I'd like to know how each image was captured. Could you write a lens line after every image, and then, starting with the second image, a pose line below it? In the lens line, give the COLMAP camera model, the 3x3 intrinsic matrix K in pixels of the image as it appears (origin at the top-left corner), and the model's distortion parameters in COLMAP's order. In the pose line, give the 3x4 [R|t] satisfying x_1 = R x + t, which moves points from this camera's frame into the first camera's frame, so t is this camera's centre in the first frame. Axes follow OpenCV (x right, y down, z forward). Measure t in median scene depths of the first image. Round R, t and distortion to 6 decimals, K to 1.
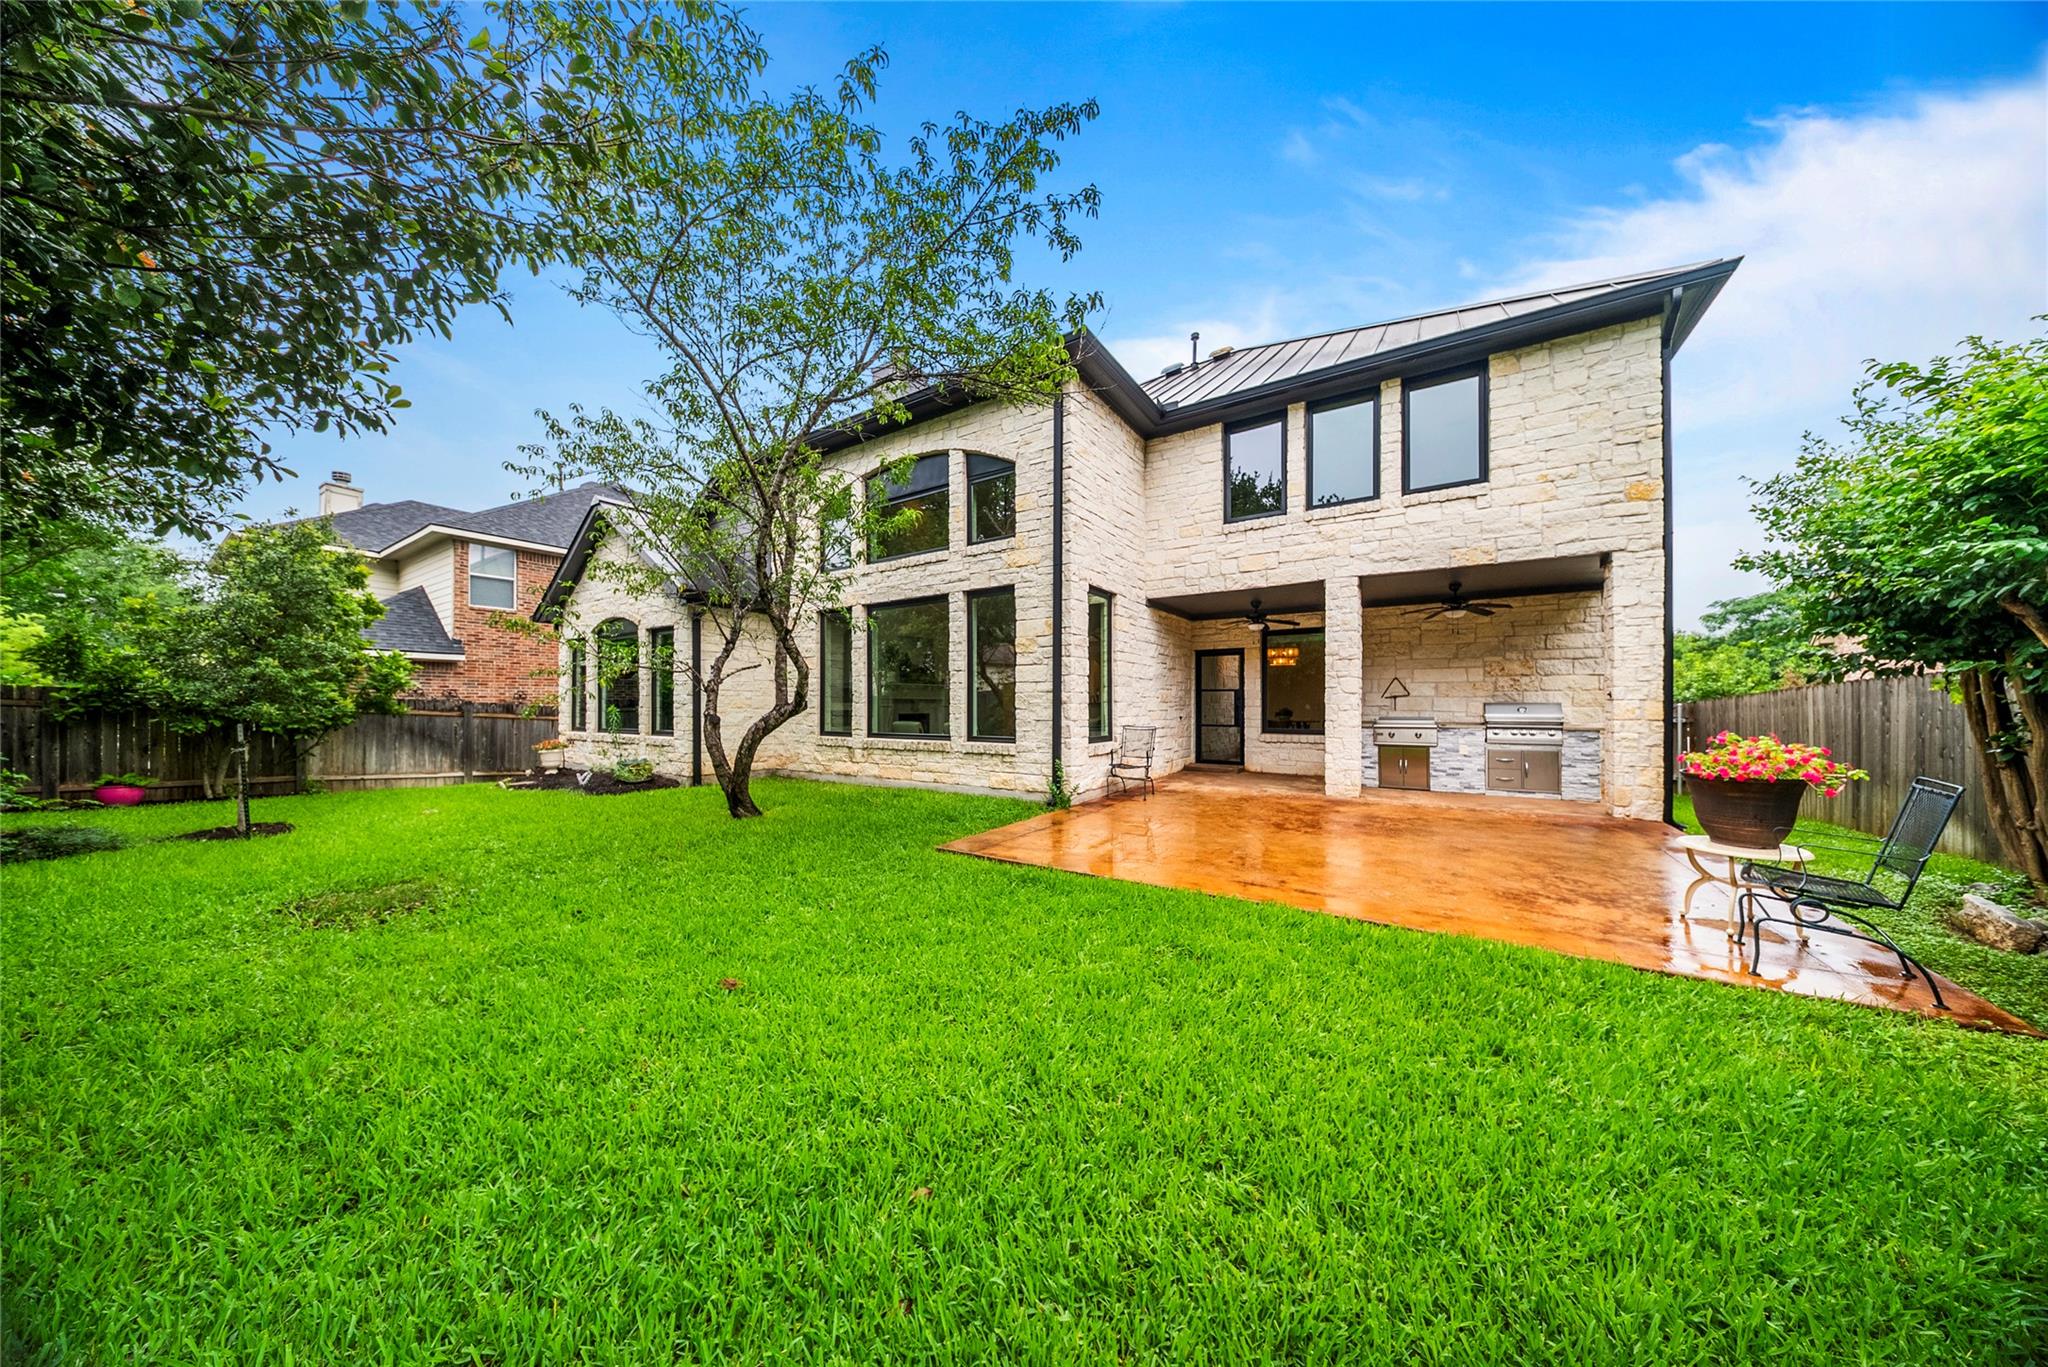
lens RADIAL K [[618.5, 0, 1025.4], [0, 618.5, 700.7], [0, 0, 1]] dist [0.001634, -0.000227]
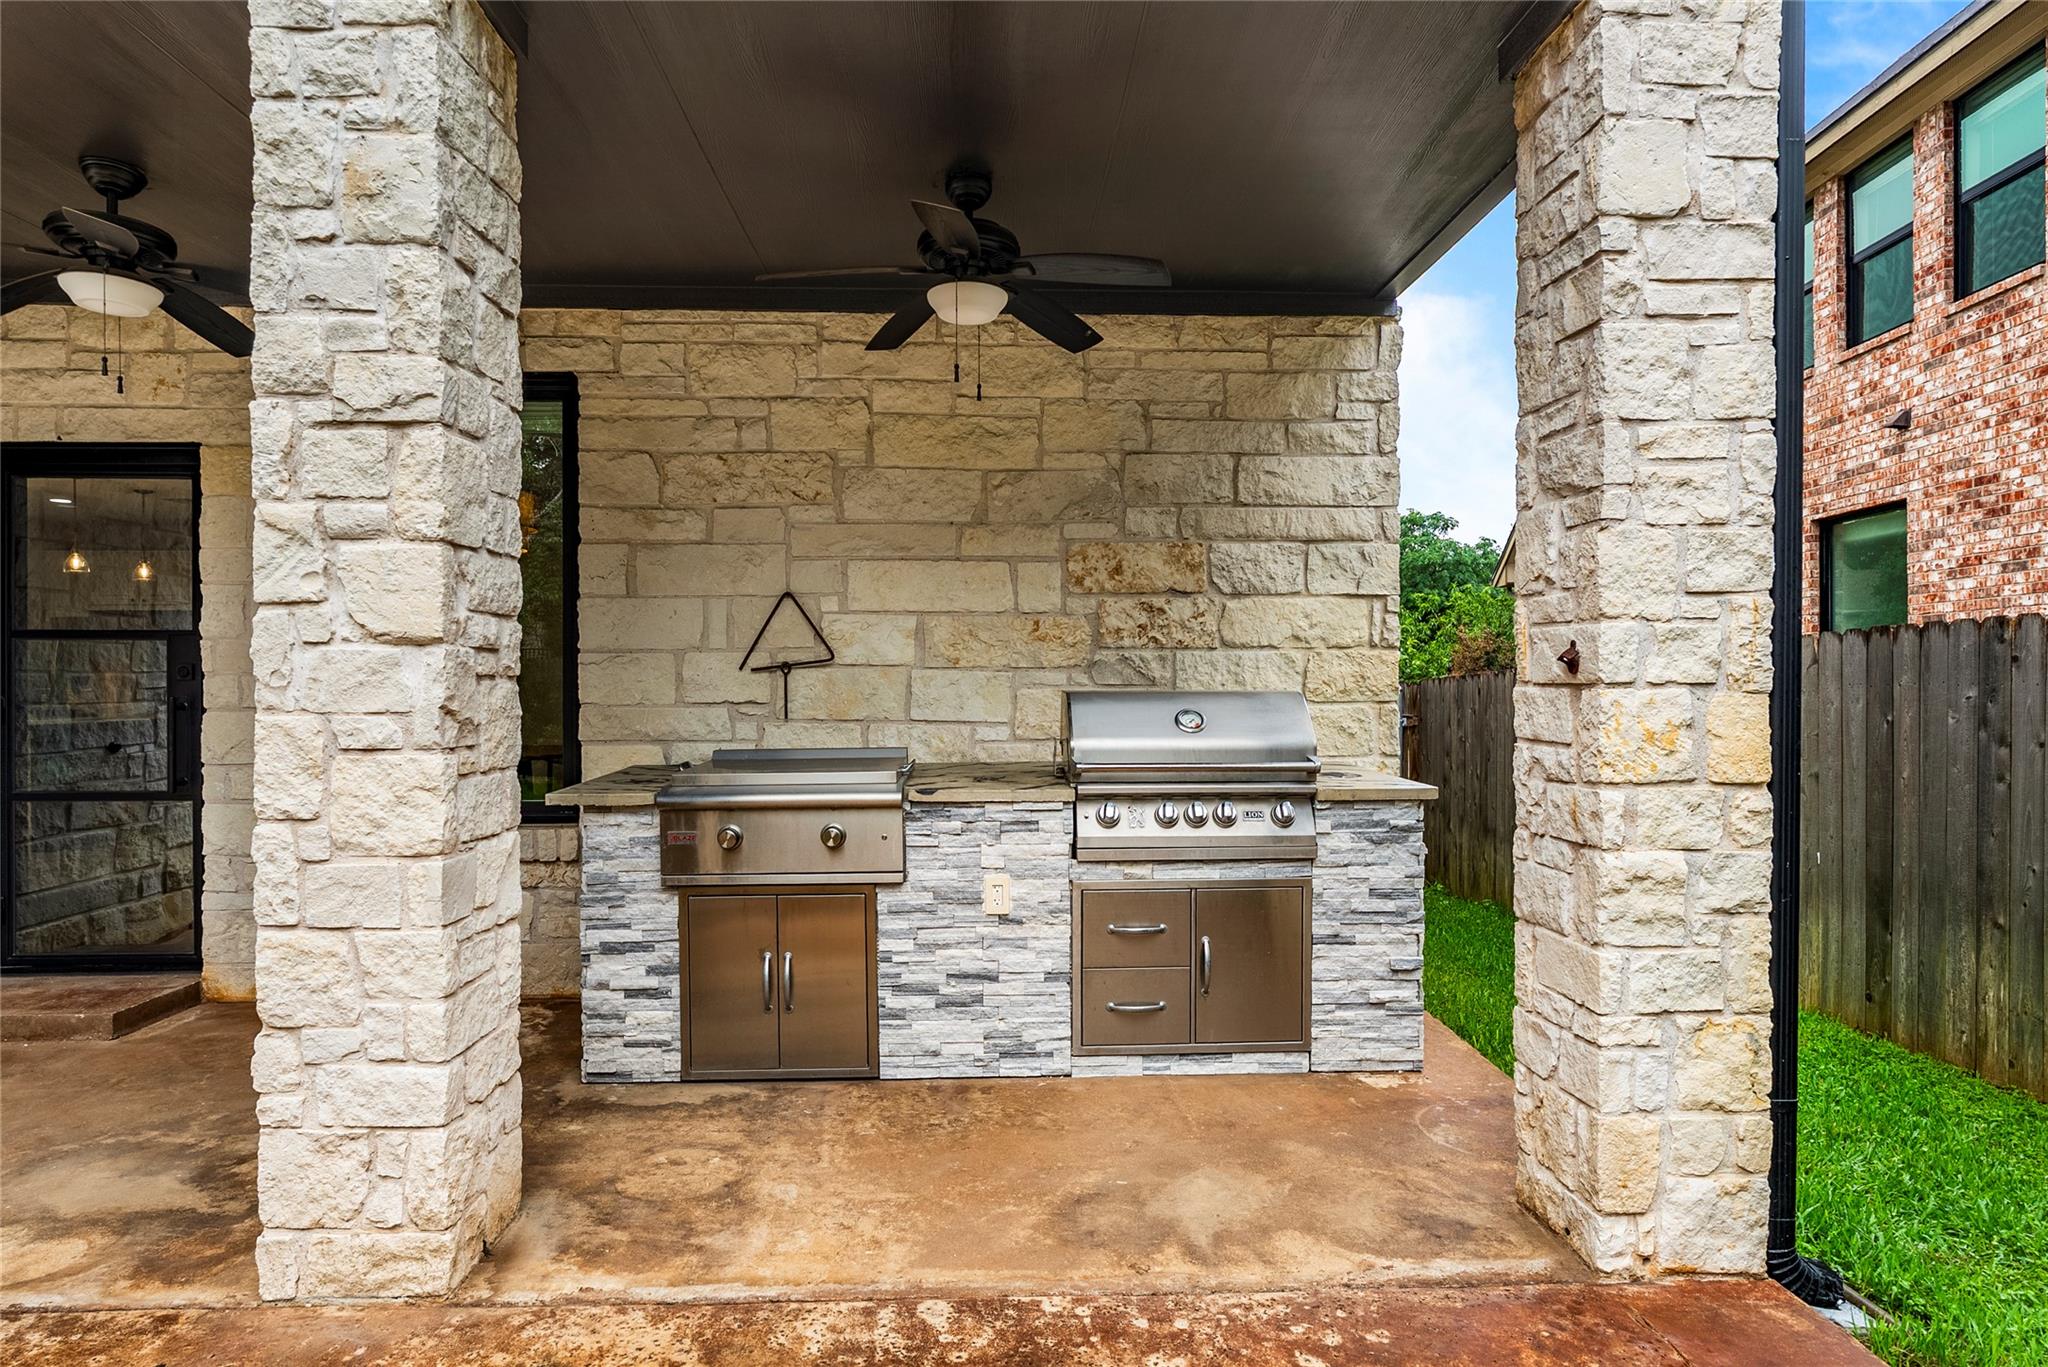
lens RADIAL K [[1135.8, 0, 1016.8], [0, 1135.8, 680.1], [0, 0, 1]] dist [-0.003734, -0.000078]
pose [[0.821282, -0.003118, 0.570513, 0.466925], [-0.000114, 0.999984, 0.005629, -0.003506], [-0.570522, -0.004688, 0.821269, 0.640843]]
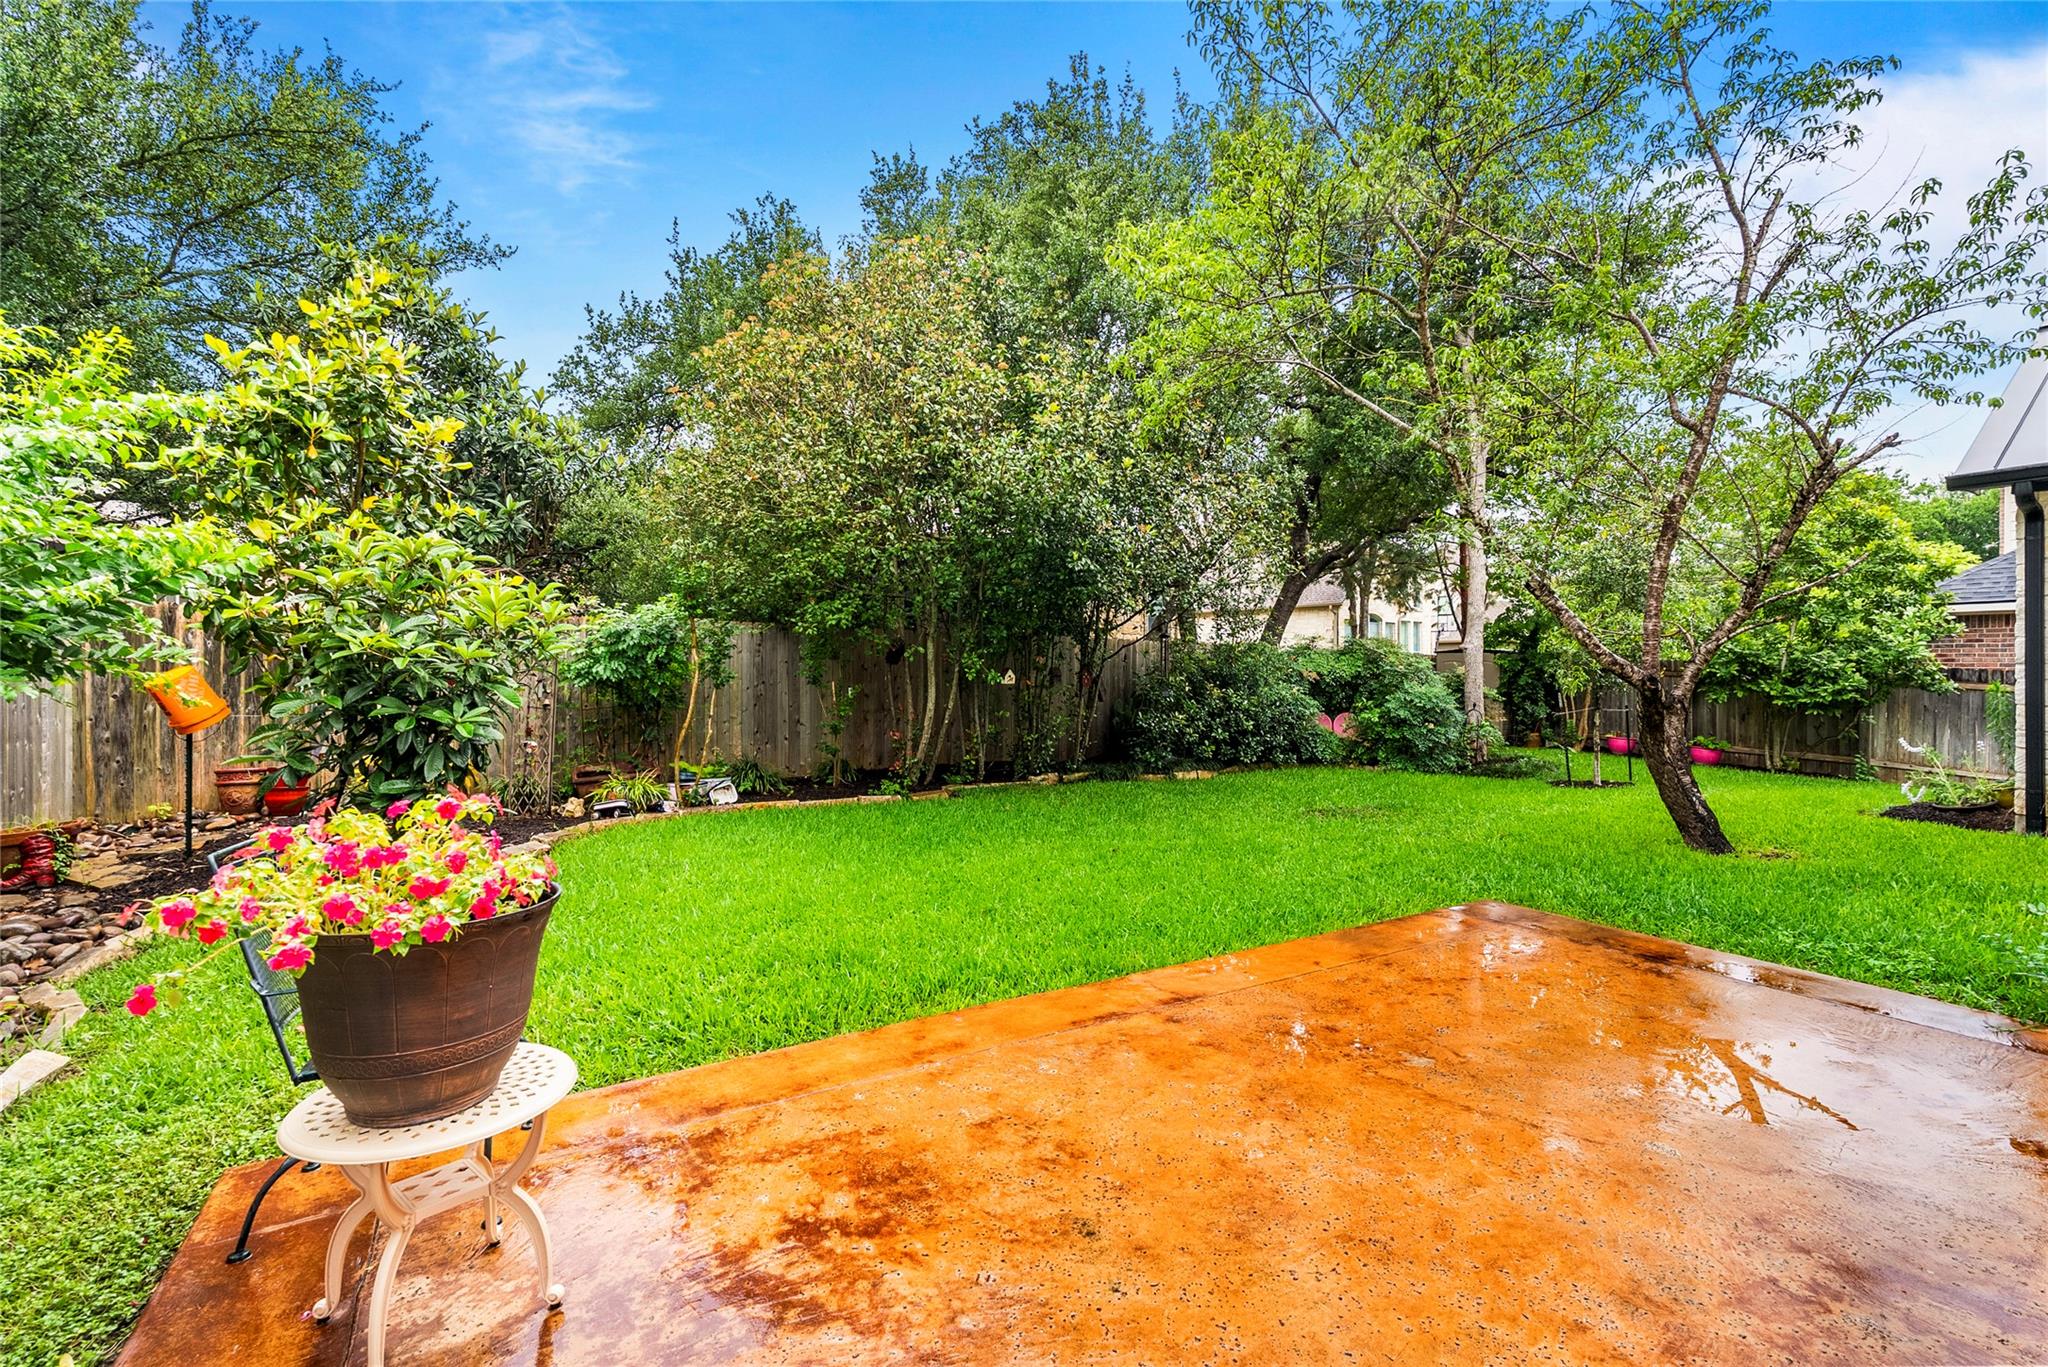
lens RADIAL K [[913.4, 0, 1028.3], [0, 913.4, 676.3], [0, 0, 1]] dist [-0.007742, 0.003811]
pose [[-0.445660, 0.006918, -0.895176, 0.626115], [0.004543, 0.999975, 0.005467, -0.006761], [0.895191, -0.001630, -0.445680, 0.656866]]
